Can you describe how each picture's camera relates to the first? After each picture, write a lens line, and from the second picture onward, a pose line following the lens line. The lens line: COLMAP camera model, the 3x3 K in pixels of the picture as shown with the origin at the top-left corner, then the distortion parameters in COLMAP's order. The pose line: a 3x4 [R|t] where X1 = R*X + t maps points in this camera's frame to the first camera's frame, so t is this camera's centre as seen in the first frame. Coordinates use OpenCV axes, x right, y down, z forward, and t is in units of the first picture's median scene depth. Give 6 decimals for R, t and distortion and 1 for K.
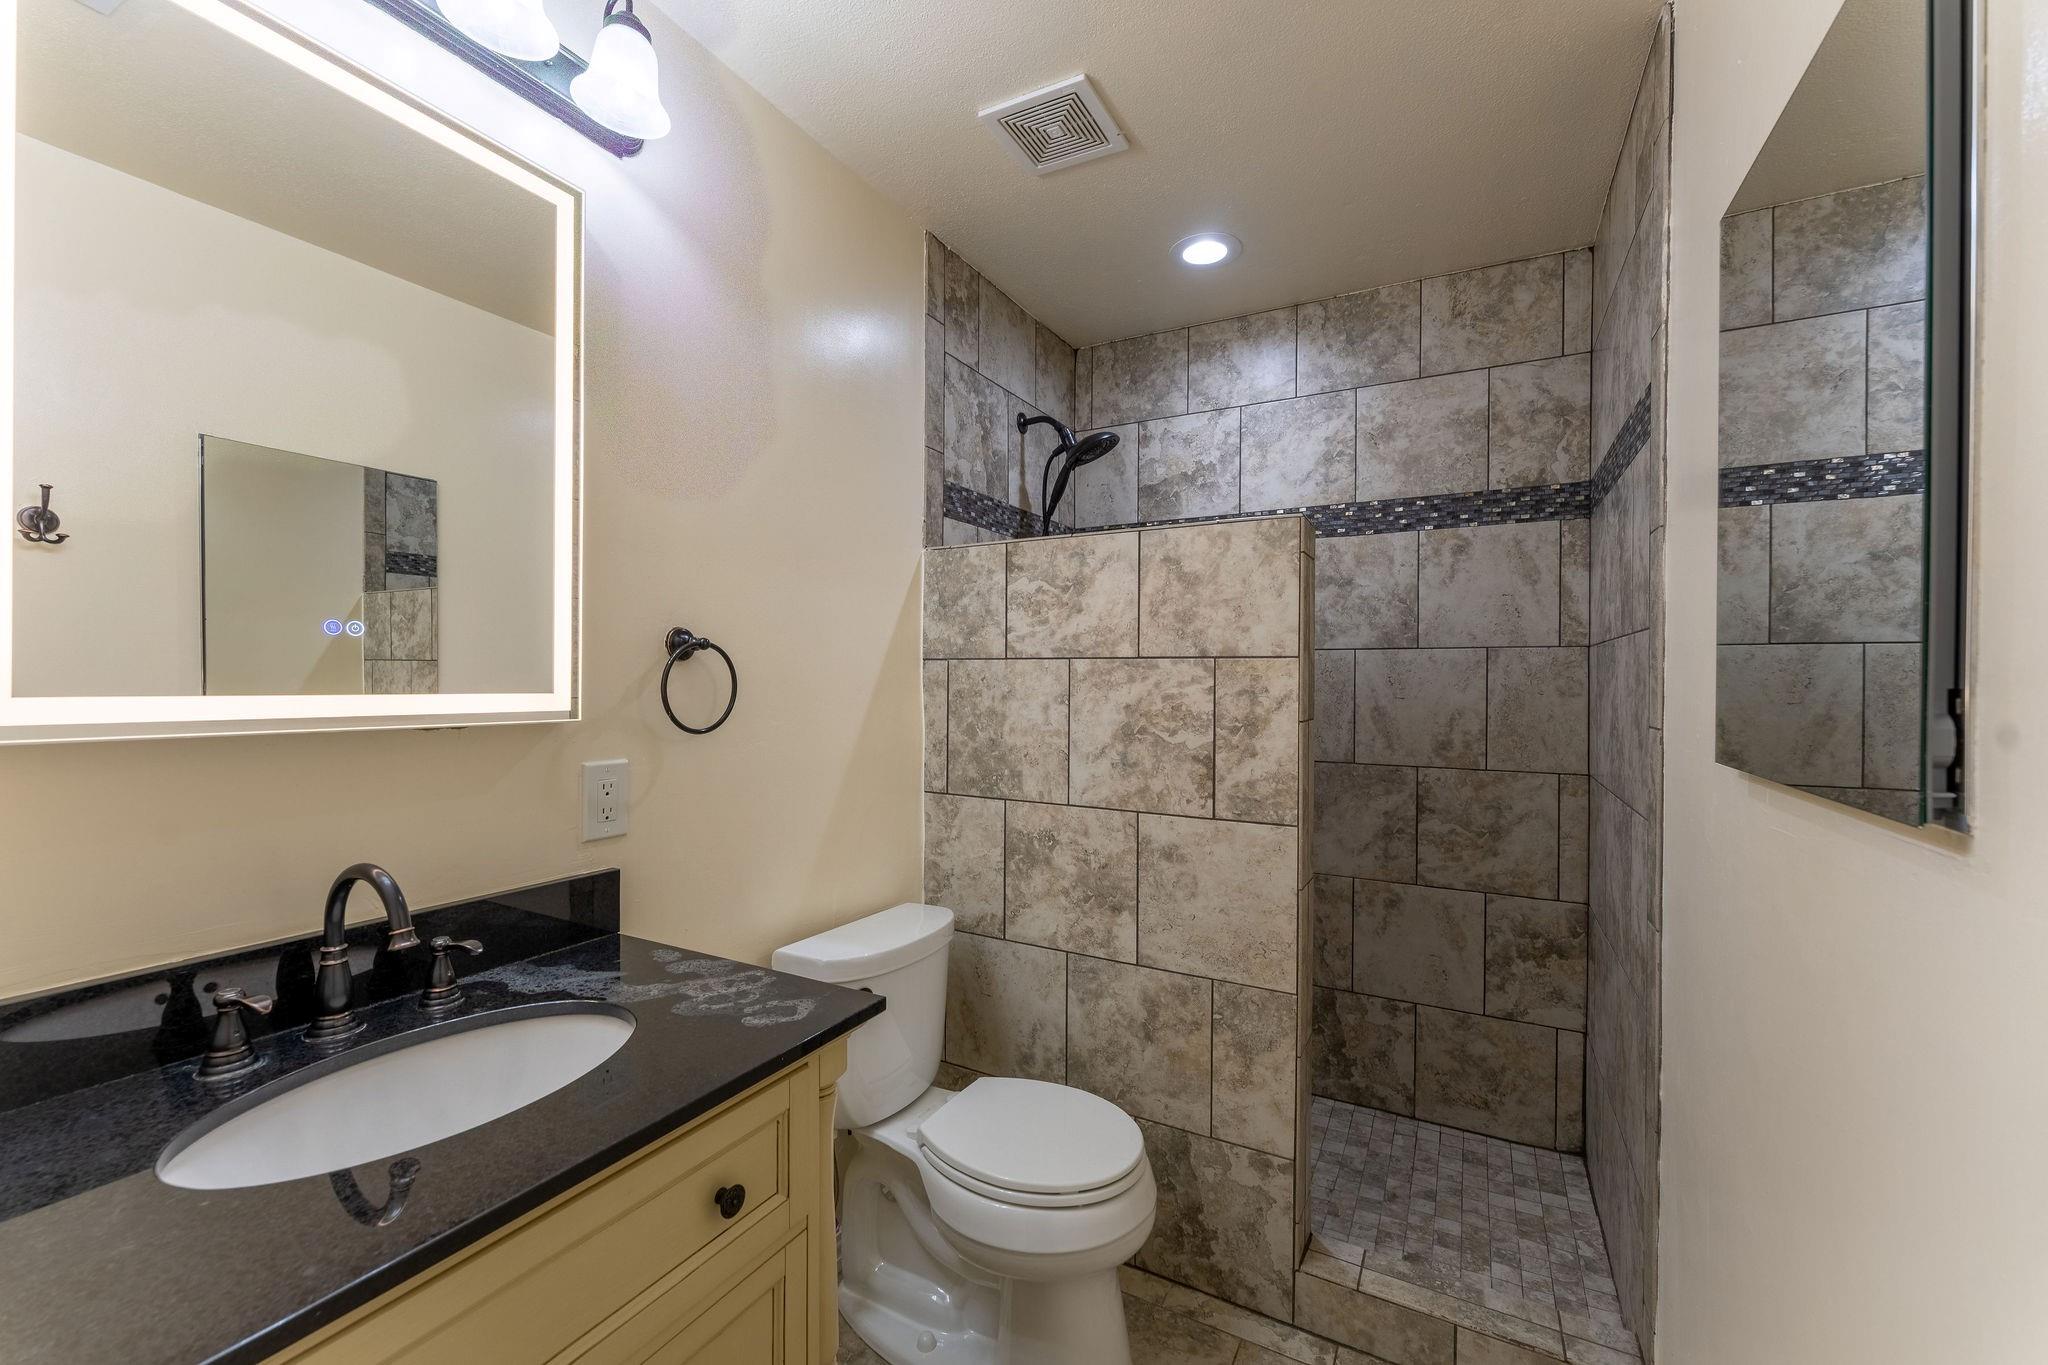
lens RADIAL K [[824.1, 0, 1021.1], [0, 824.1, 683.8], [0, 0, 1]] dist [-0.000310, -0.000720]
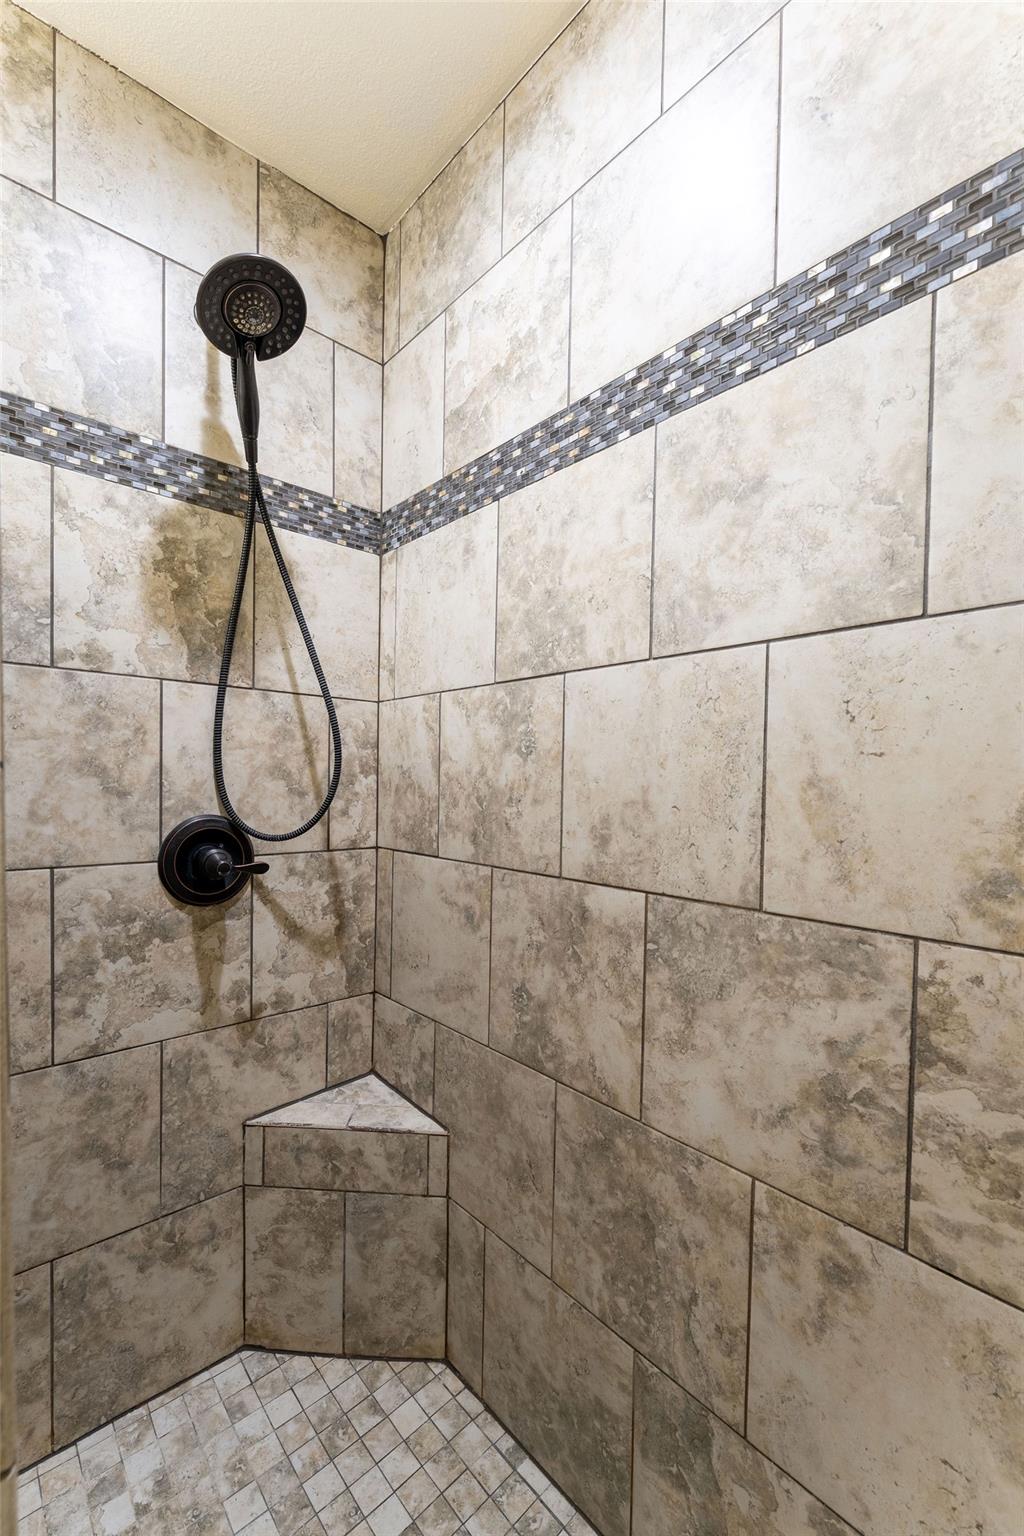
lens RADIAL K [[618.1, 0, 523.5], [0, 618.1, 796.4], [0, 0, 1]] dist [-0.000310, -0.000720]
pose [[0.943690, 0.013577, -0.330552, 0.397934], [-0.007260, 0.999767, 0.020338, 0.032032], [0.330751, -0.016793, 0.943569, 0.667863]]
